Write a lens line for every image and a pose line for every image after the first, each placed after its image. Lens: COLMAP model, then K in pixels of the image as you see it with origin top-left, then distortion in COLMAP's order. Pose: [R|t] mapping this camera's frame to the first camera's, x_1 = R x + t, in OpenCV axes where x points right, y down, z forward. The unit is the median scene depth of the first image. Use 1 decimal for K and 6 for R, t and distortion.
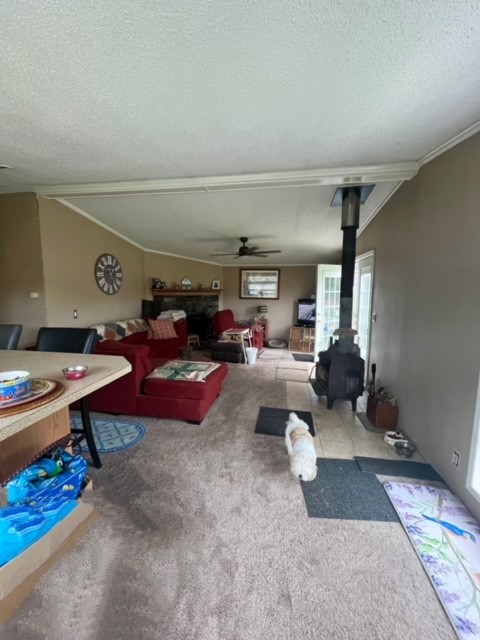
lens RADIAL K [[255.5, 0, 239.0], [0, 255.5, 319.2], [0, 0, 1]] dist [-0.001289, -0.000015]
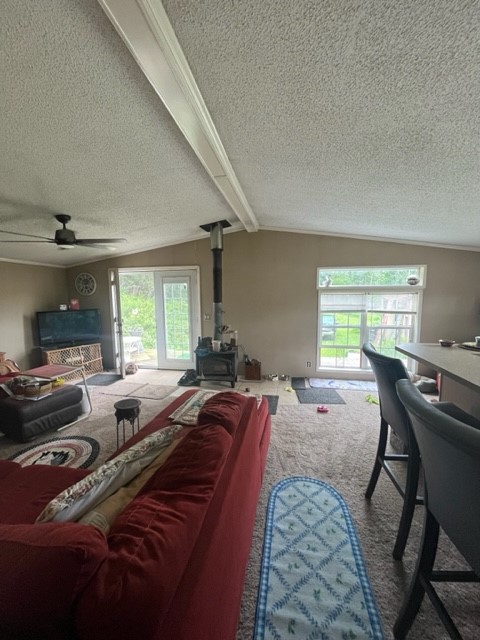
lens RADIAL K [[255.5, 0, 238.2], [0, 255.5, 321.6], [0, 0, 1]] dist [-0.001289, -0.000015]
pose [[0.041078, -0.113059, 0.992739, -1.141588], [0.129737, 0.985769, 0.106897, -0.144798], [-0.990697, 0.124403, 0.055162, 1.094973]]
